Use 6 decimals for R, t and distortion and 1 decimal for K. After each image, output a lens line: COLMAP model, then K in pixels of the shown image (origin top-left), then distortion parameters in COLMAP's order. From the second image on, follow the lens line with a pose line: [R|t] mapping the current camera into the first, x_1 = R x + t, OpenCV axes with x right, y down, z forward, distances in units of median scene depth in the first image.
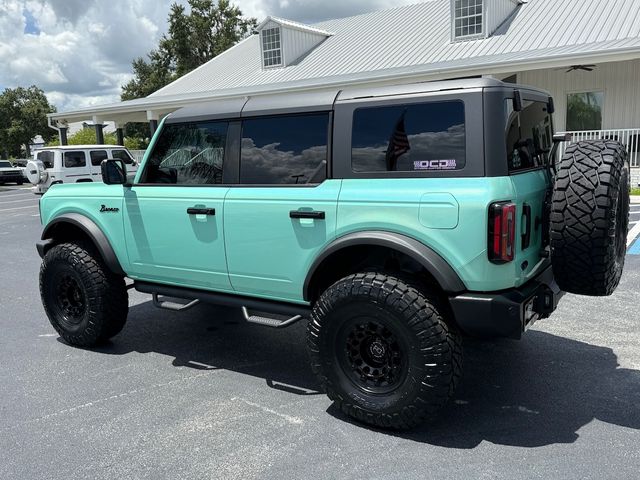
lens RADIAL K [[553.5, 0, 320.0], [0, 553.5, 240.0], [0, 0, 1]] dist [0.061374, 0.001106]
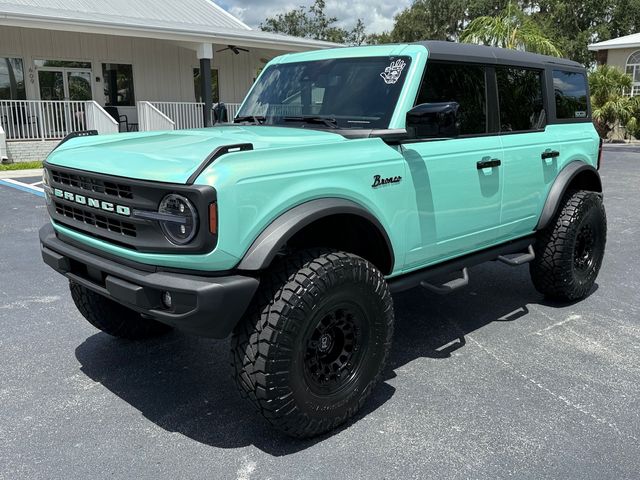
lens RADIAL K [[534.0, 0, 308.1], [0, 534.0, 251.3], [0, 0, 1]] dist [0.063353, -0.008279]
pose [[0.259624, -0.184963, 0.947831, -1.044510], [0.183774, 0.973014, 0.139539, -0.080938], [-0.948062, 0.137959, 0.286610, 0.938138]]
